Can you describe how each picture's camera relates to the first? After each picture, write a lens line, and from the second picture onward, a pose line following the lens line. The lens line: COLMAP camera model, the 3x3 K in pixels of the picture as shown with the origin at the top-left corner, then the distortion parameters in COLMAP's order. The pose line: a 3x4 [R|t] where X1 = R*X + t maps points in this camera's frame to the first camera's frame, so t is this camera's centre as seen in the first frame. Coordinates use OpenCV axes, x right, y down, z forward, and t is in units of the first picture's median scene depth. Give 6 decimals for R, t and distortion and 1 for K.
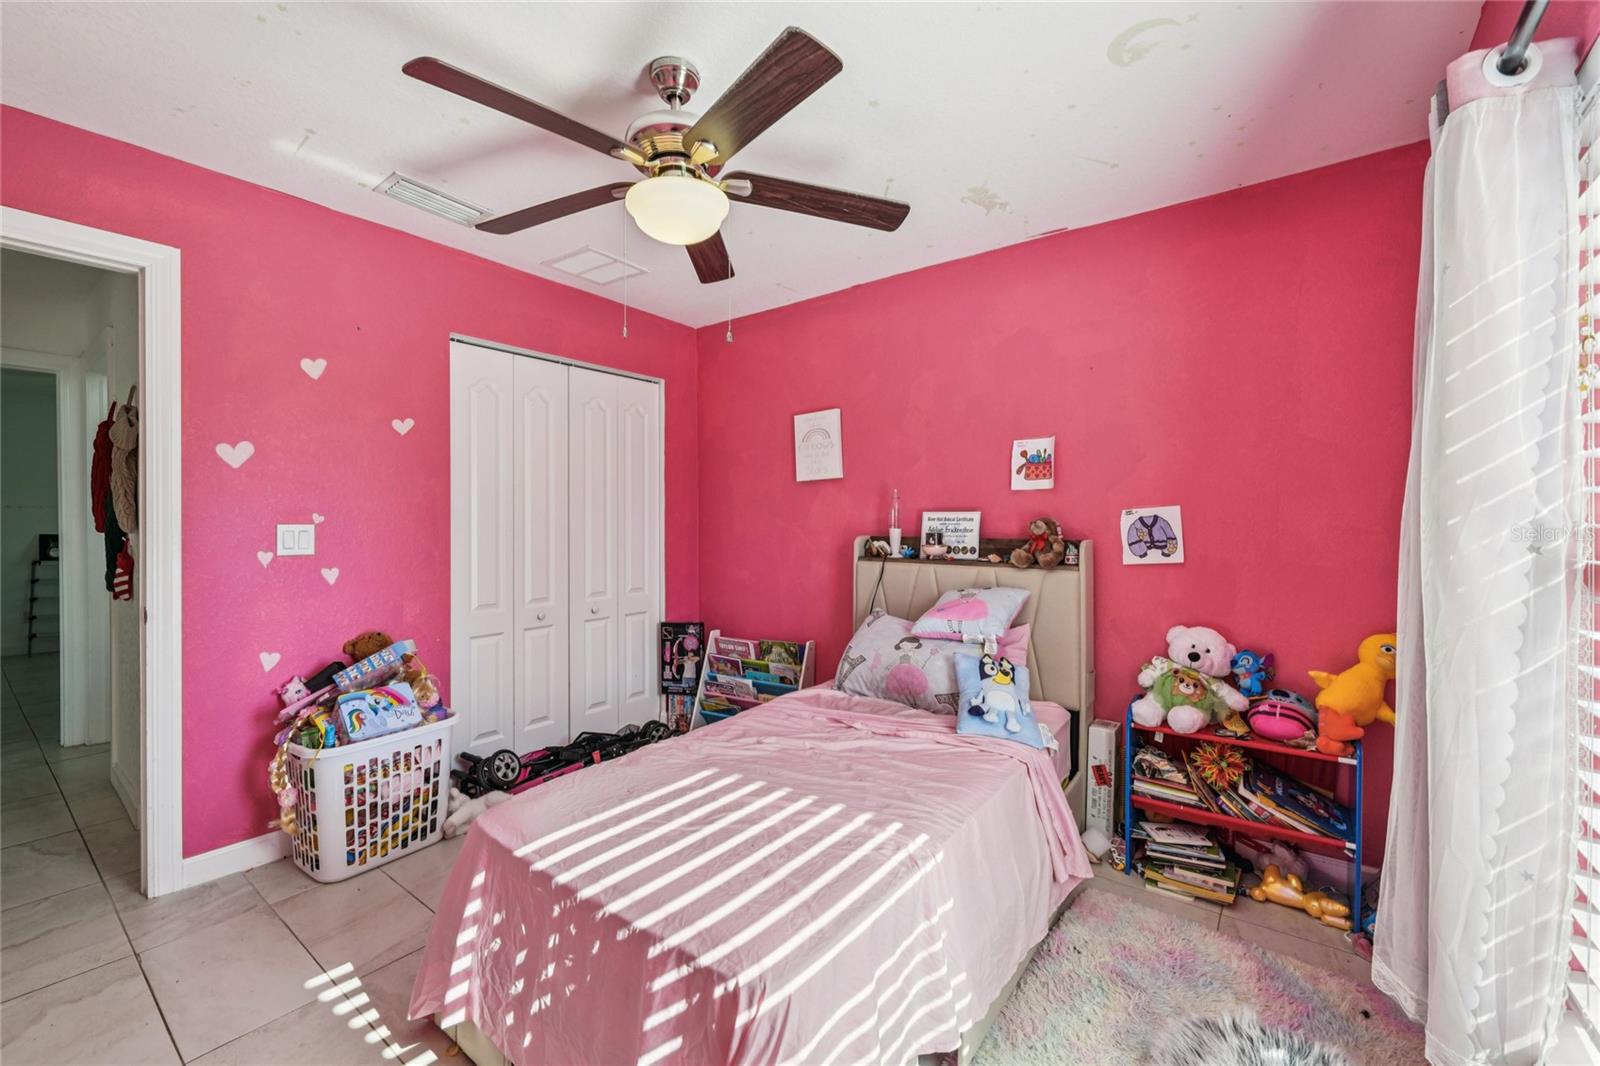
lens RADIAL K [[655.0, 0, 802.3], [0, 655.0, 529.4], [0, 0, 1]] dist [-0.000013, -0.000968]
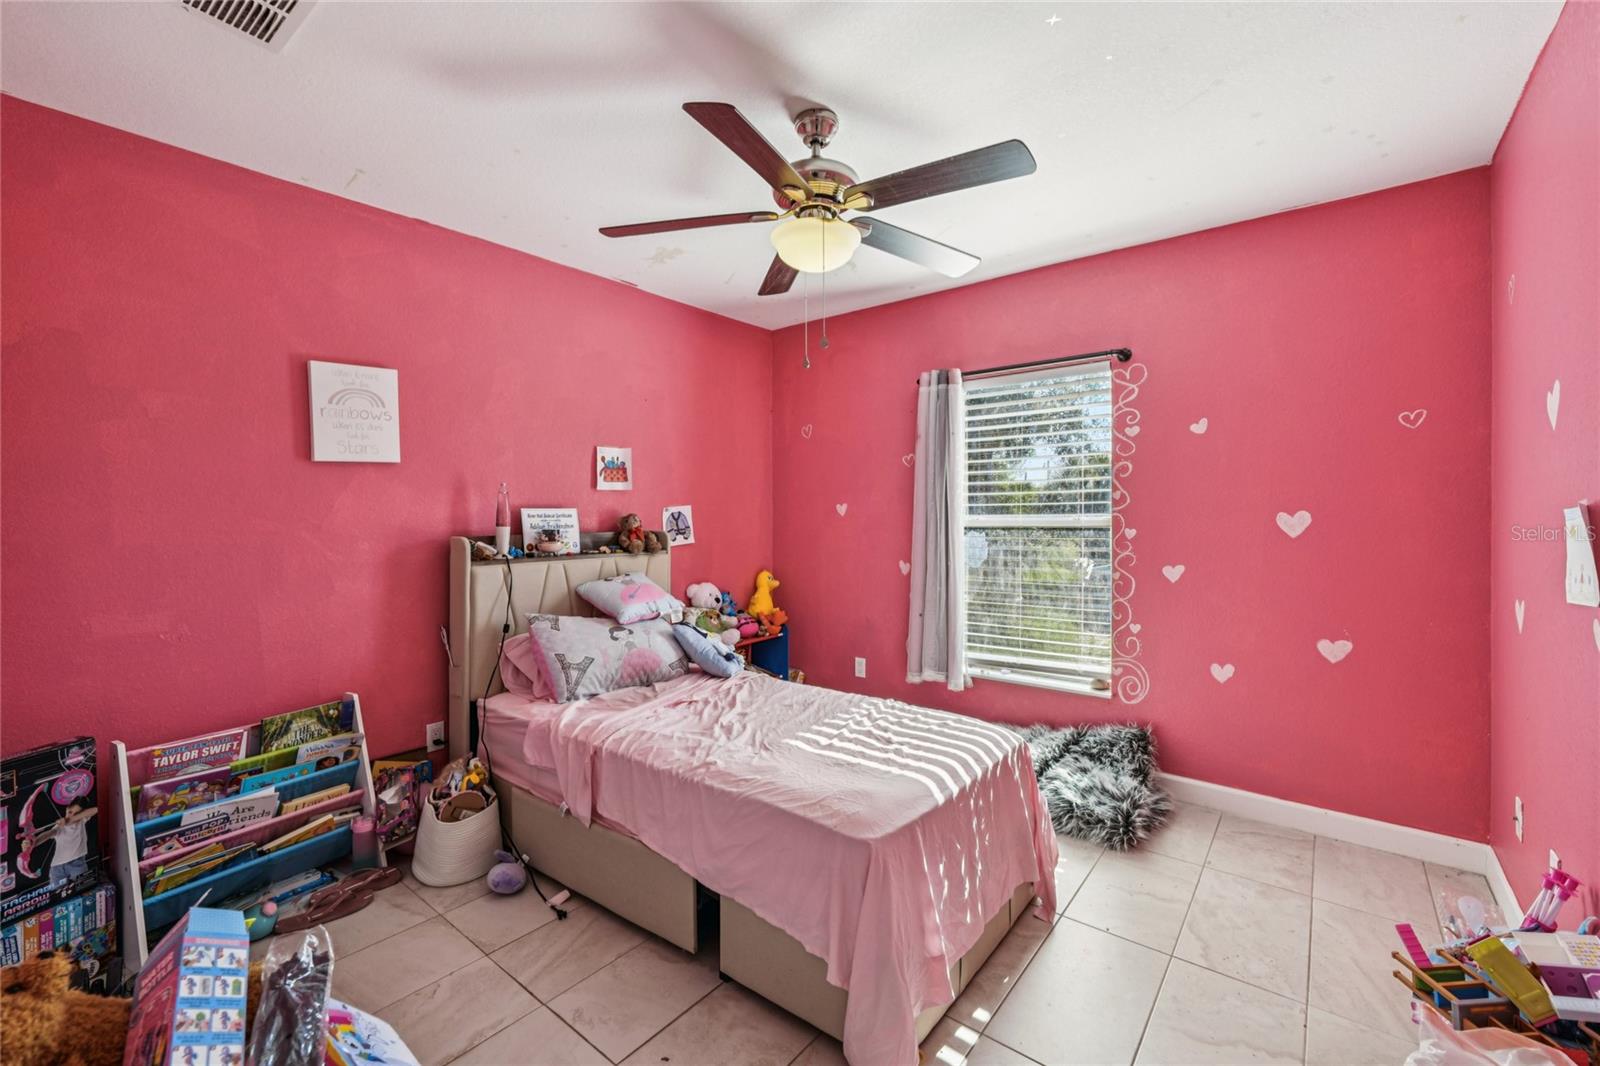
lens RADIAL K [[655.0, 0, 802.6], [0, 655.0, 522.2], [0, 0, 1]] dist [-0.000013, -0.000968]
pose [[0.031422, -0.017241, 0.999358, -0.736626], [0.021261, 0.999637, 0.016577, -0.013396], [-0.999280, 0.020727, 0.031777, 0.550611]]
